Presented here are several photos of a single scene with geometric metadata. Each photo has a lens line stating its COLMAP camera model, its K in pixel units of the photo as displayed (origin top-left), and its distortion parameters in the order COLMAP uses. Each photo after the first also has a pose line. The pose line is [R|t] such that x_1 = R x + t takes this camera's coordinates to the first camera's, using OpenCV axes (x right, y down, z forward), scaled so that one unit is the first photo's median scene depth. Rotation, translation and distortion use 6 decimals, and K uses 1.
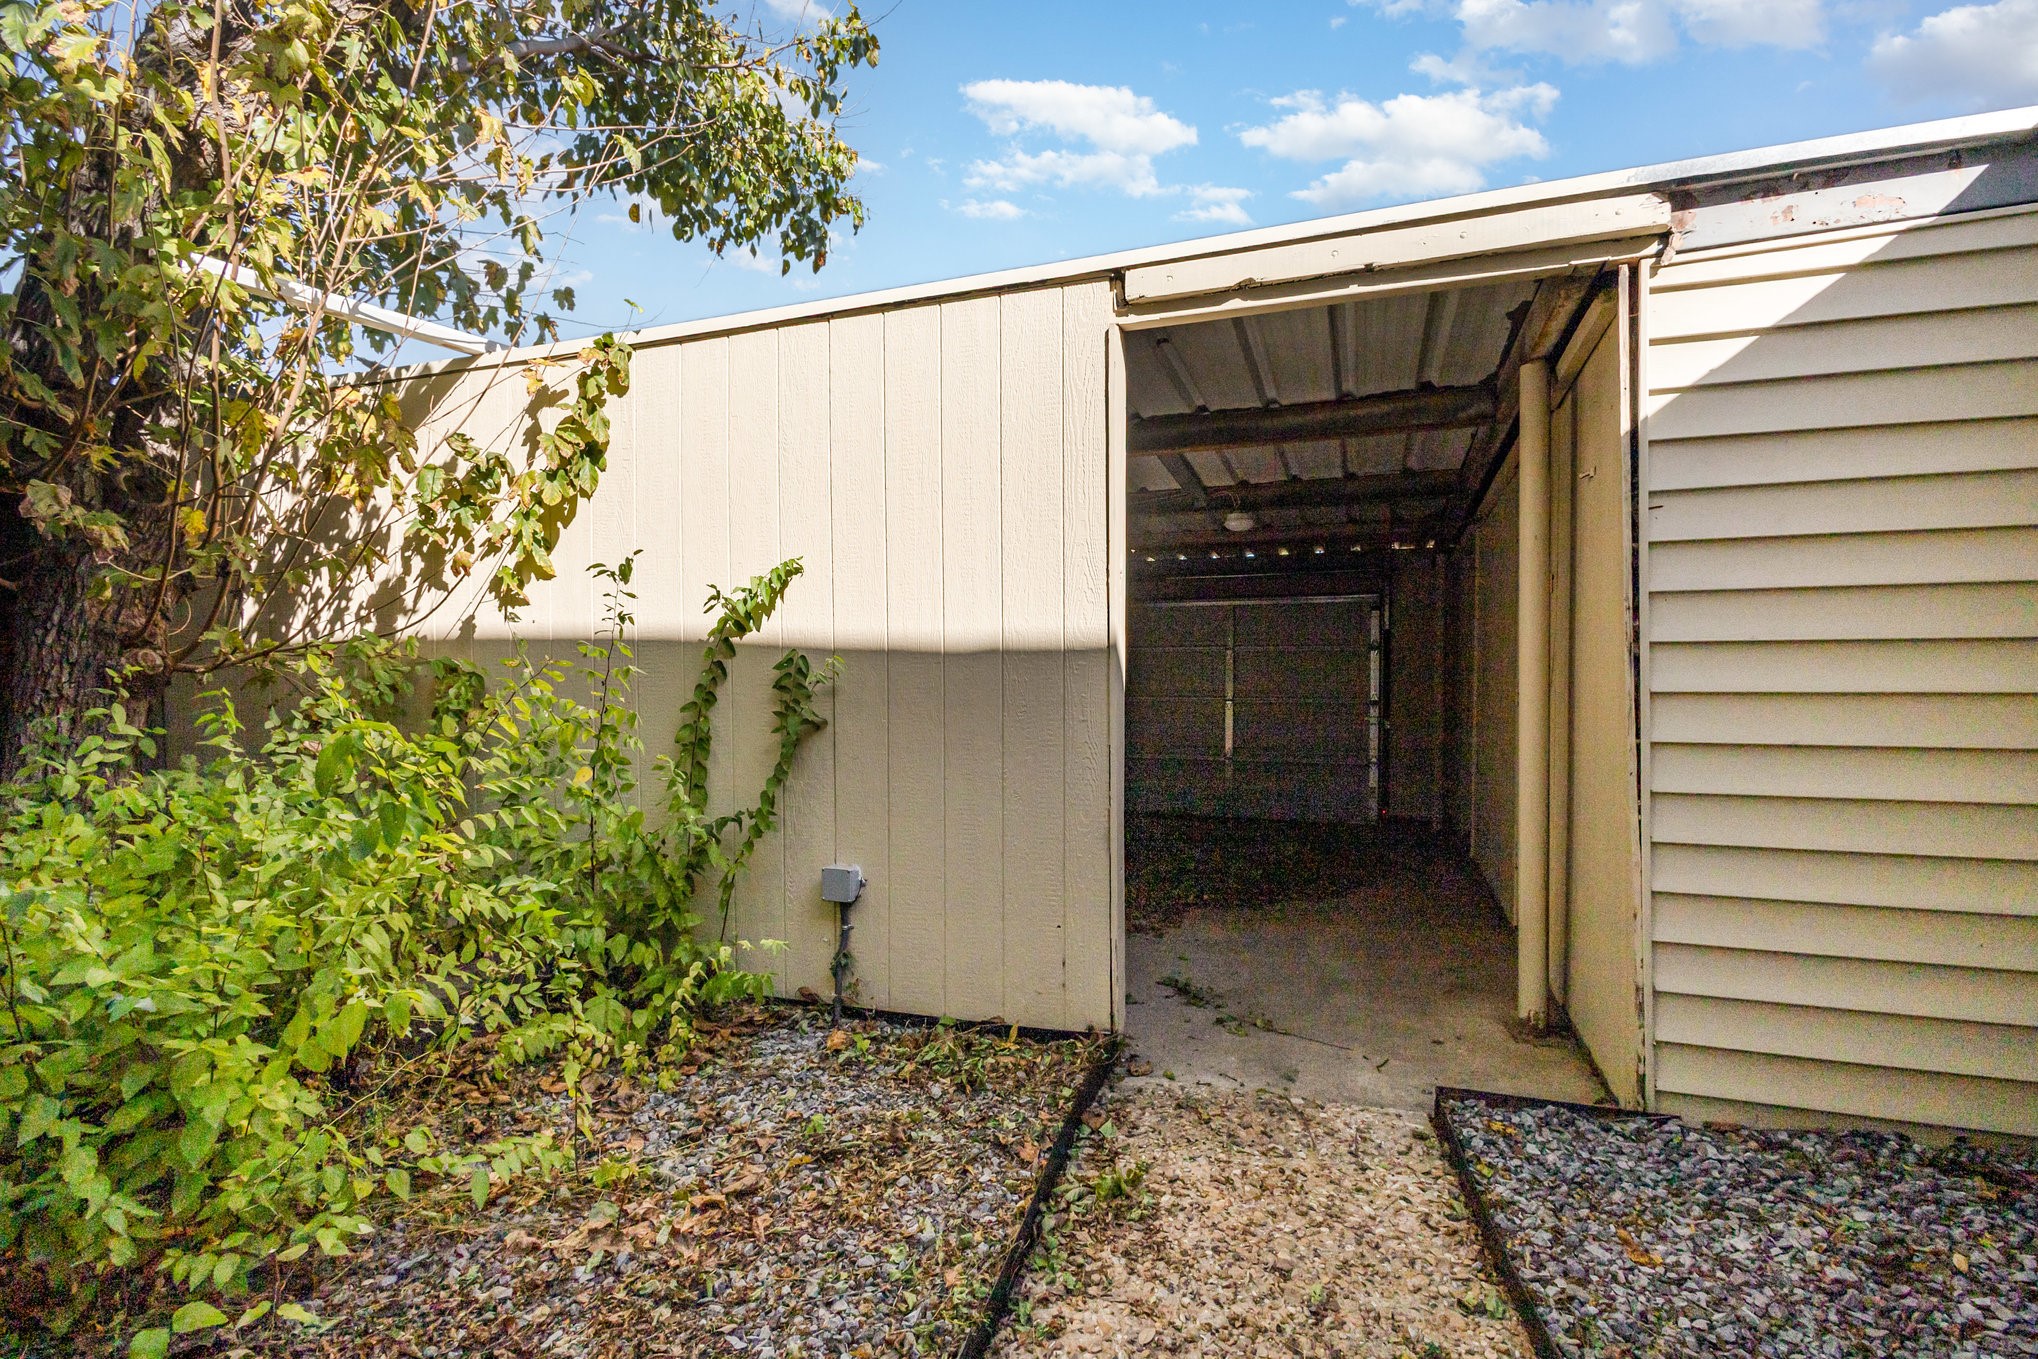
lens RADIAL K [[952.3, 0, 1019.0], [0, 952.3, 679.5], [0, 0, 1]] dist [0.001061, -0.000265]
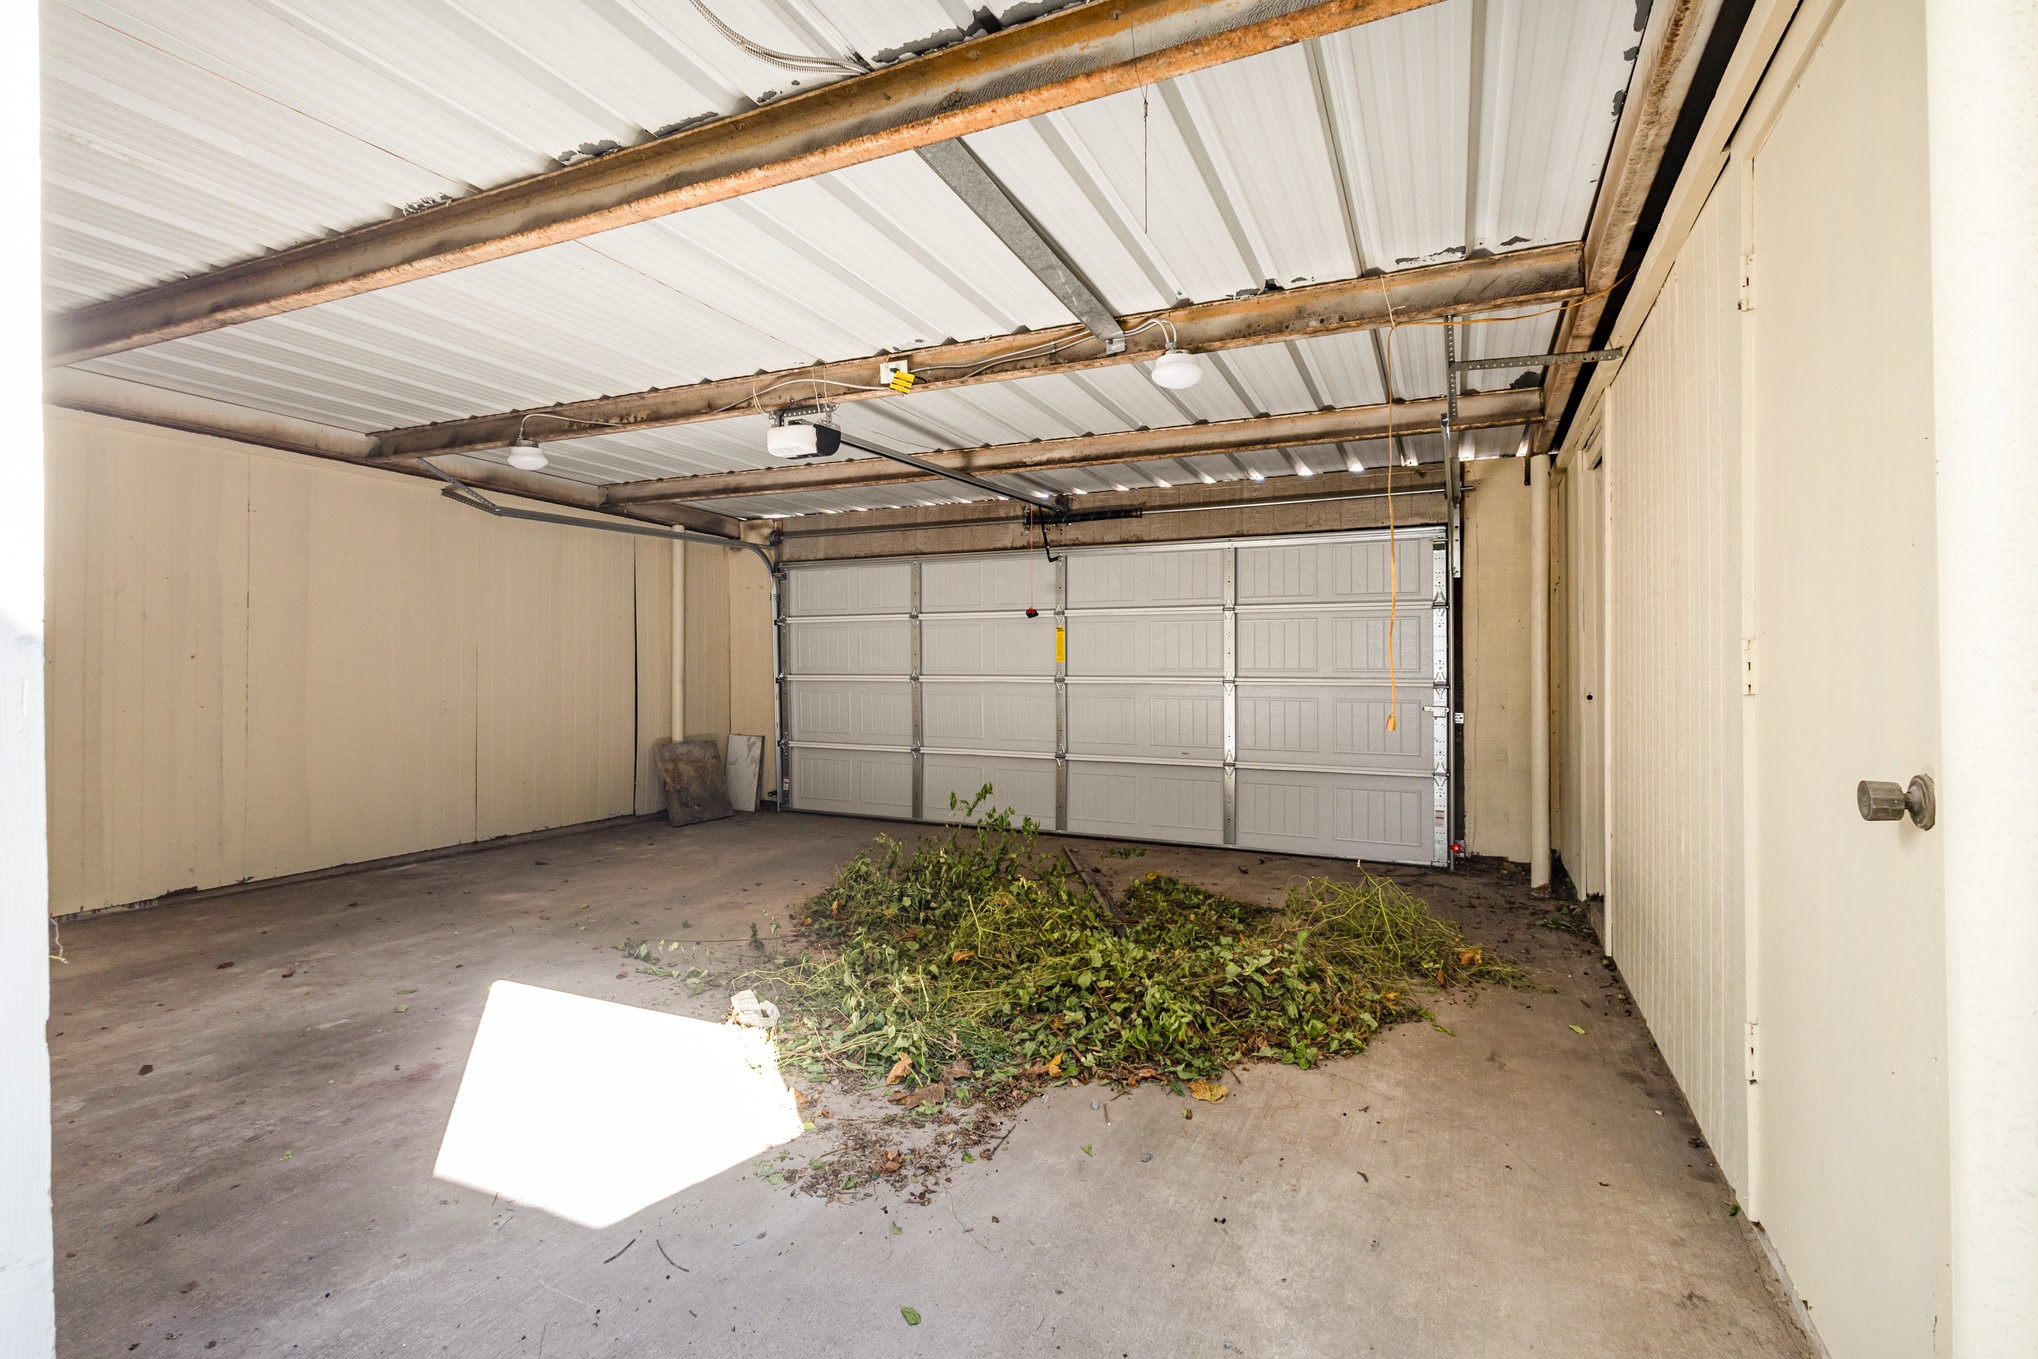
lens RADIAL K [[938.7, 0, 1021.0], [0, 938.7, 667.0], [0, 0, 1]] dist [0.013623, -0.006818]
pose [[0.996572, -0.014979, -0.081363, 0.163500], [0.014615, 0.999880, -0.005064, 0.013458], [0.081429, 0.003857, 0.996672, 0.383920]]
